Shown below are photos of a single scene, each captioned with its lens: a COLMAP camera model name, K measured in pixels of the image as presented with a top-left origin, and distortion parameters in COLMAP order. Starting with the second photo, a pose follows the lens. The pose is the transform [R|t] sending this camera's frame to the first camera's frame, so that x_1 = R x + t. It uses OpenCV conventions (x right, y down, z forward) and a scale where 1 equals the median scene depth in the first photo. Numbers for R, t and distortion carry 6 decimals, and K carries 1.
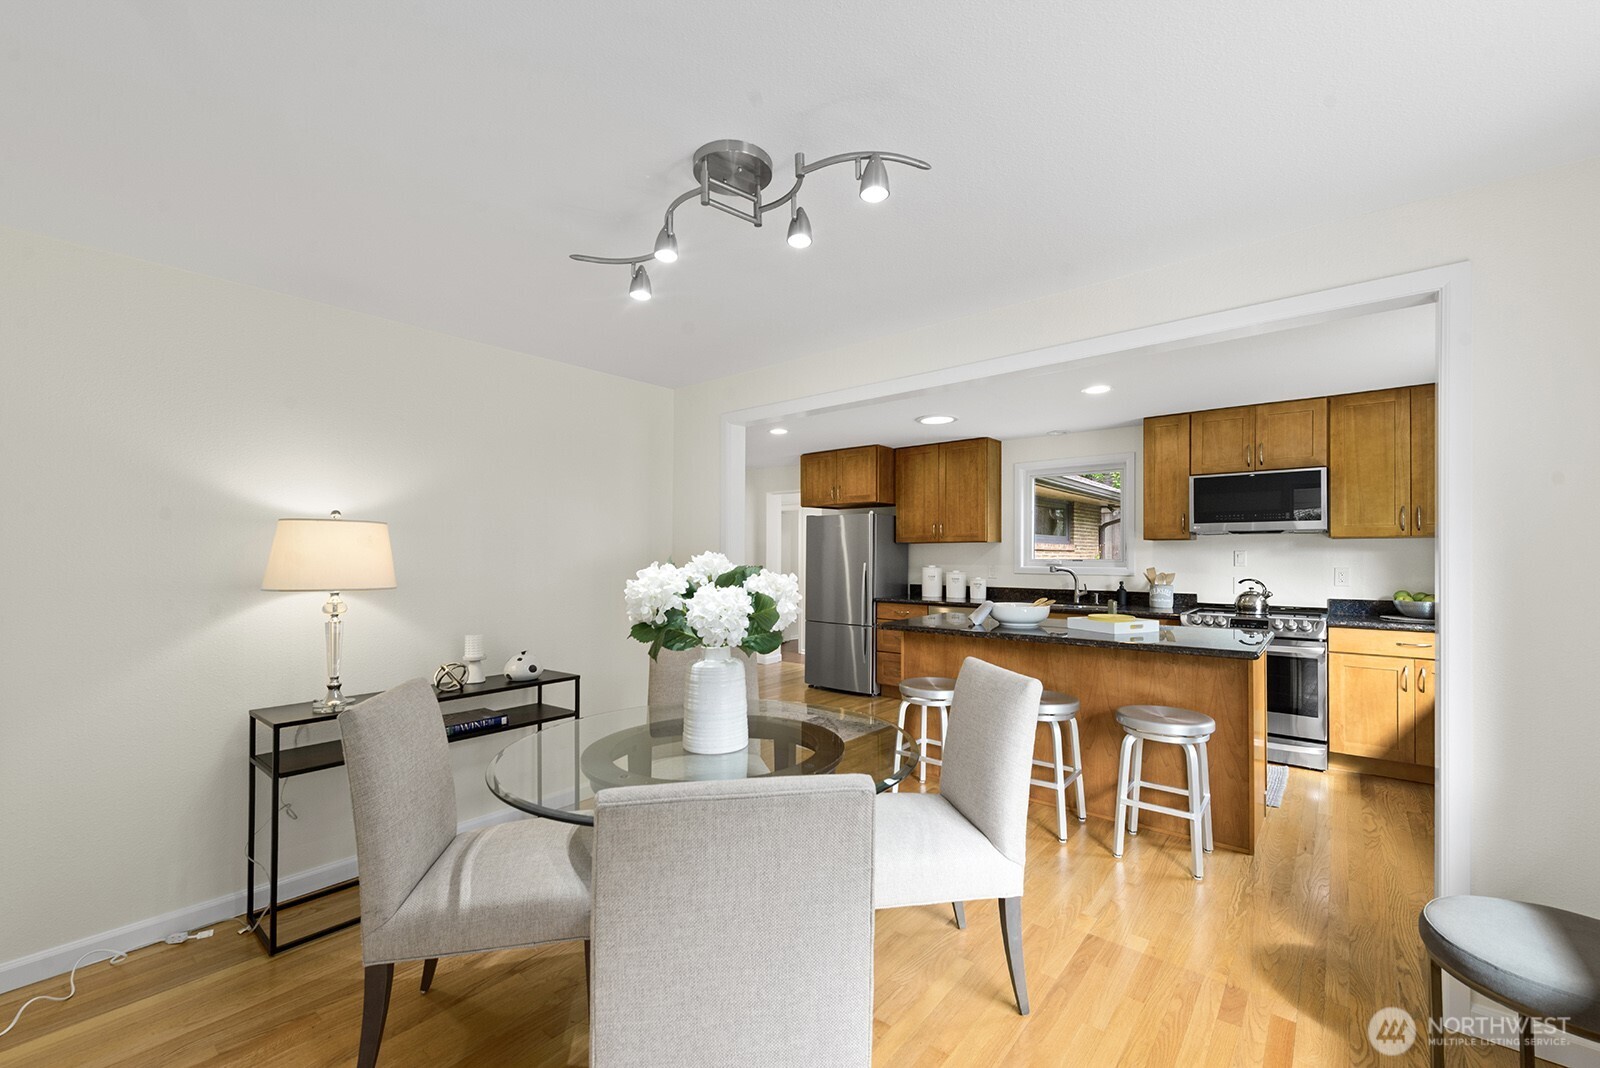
lens RADIAL K [[628.0, 0, 798.2], [0, 628.0, 548.8], [0, 0, 1]] dist [-0.001138, -0.000058]
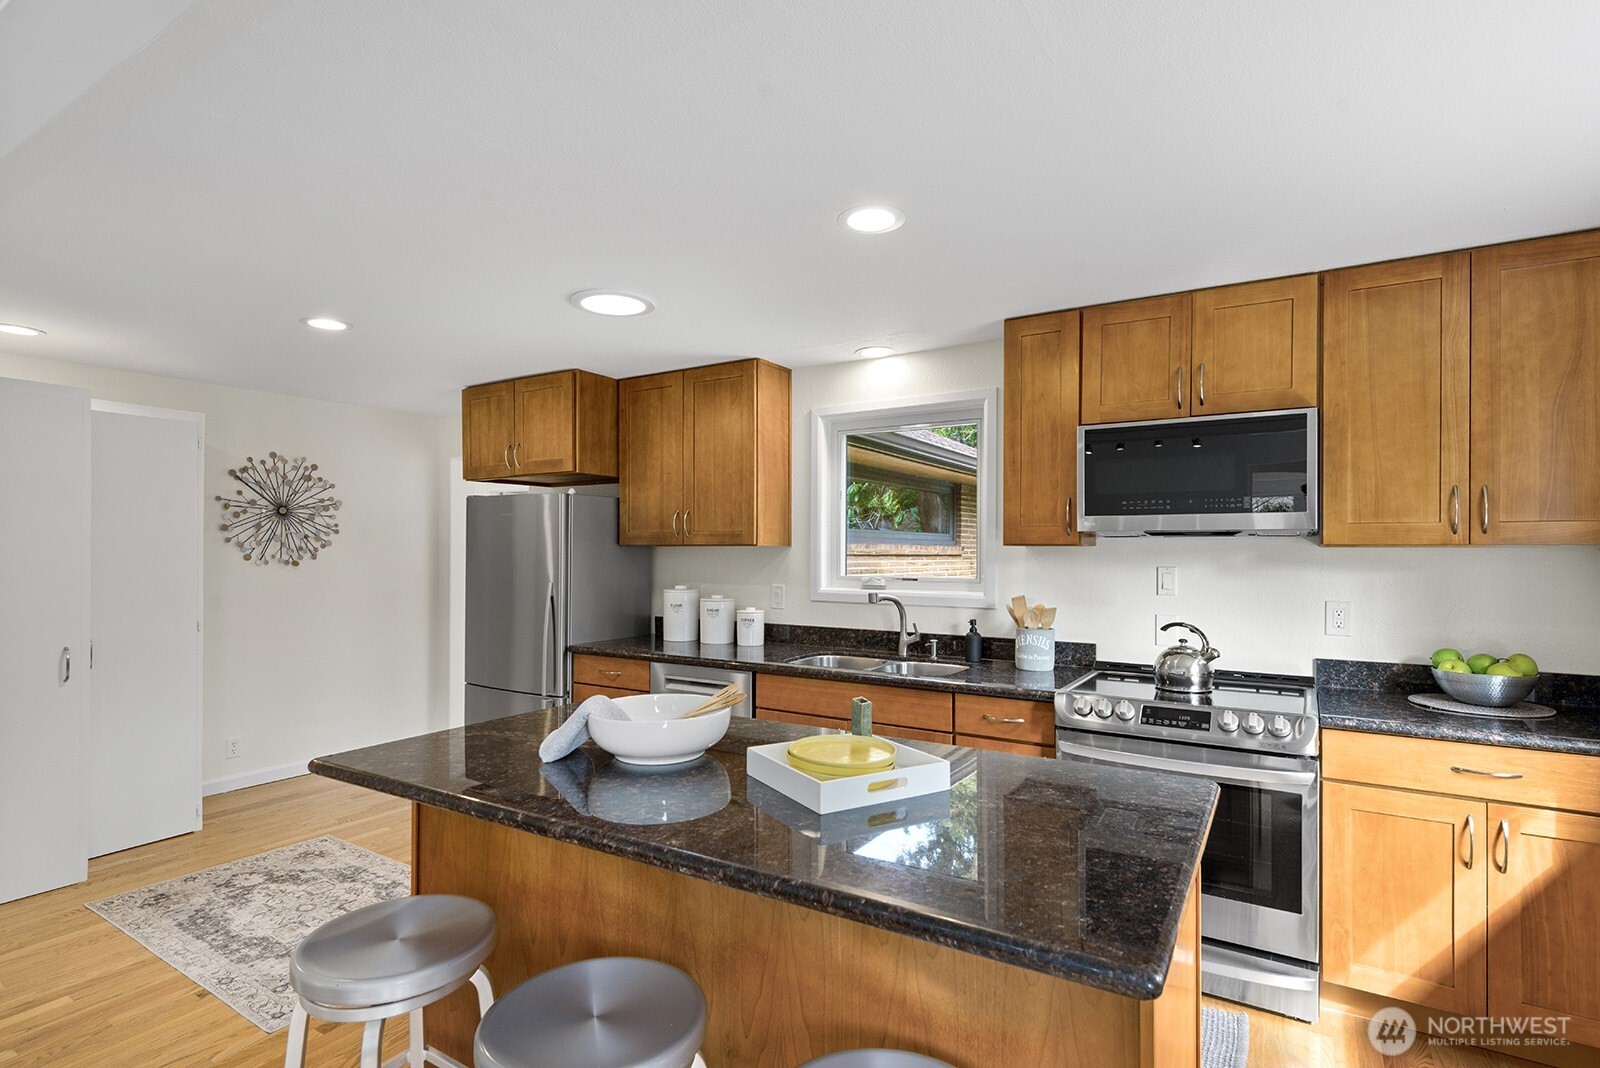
lens RADIAL K [[775.5, 0, 800.7], [0, 775.5, 544.6], [0, 0, 1]] dist [0.004206, 0.000070]
pose [[0.989757, 0.004912, 0.142678, 0.310256], [-0.004916, 0.999988, -0.000322, -0.015354], [-0.142677, -0.000383, 0.989769, 0.400308]]
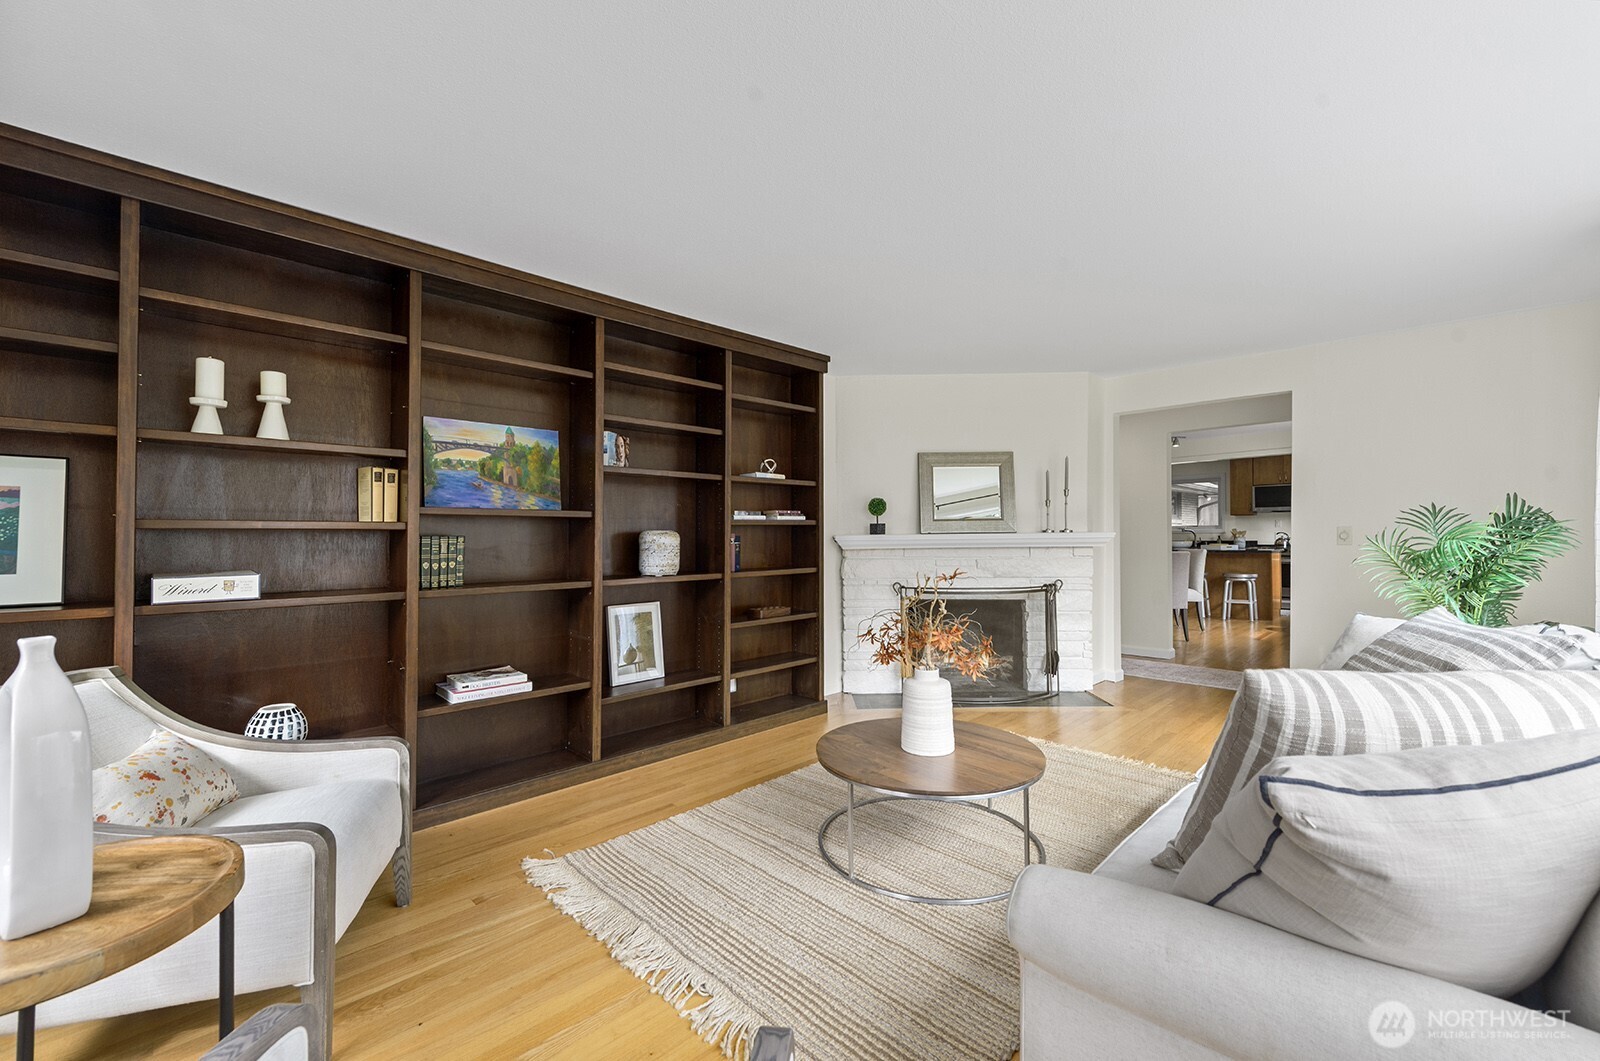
lens RADIAL K [[634.3, 0, 800.0], [0, 634.3, 530.5], [0, 0, 1]] dist [-0.000499, -0.000153]
pose [[0.996376, -0.000050, -0.085055, -0.805595], [0.000054, 1.000000, 0.000040, 0.041292], [0.085055, -0.000044, 0.996376, -1.410488]]
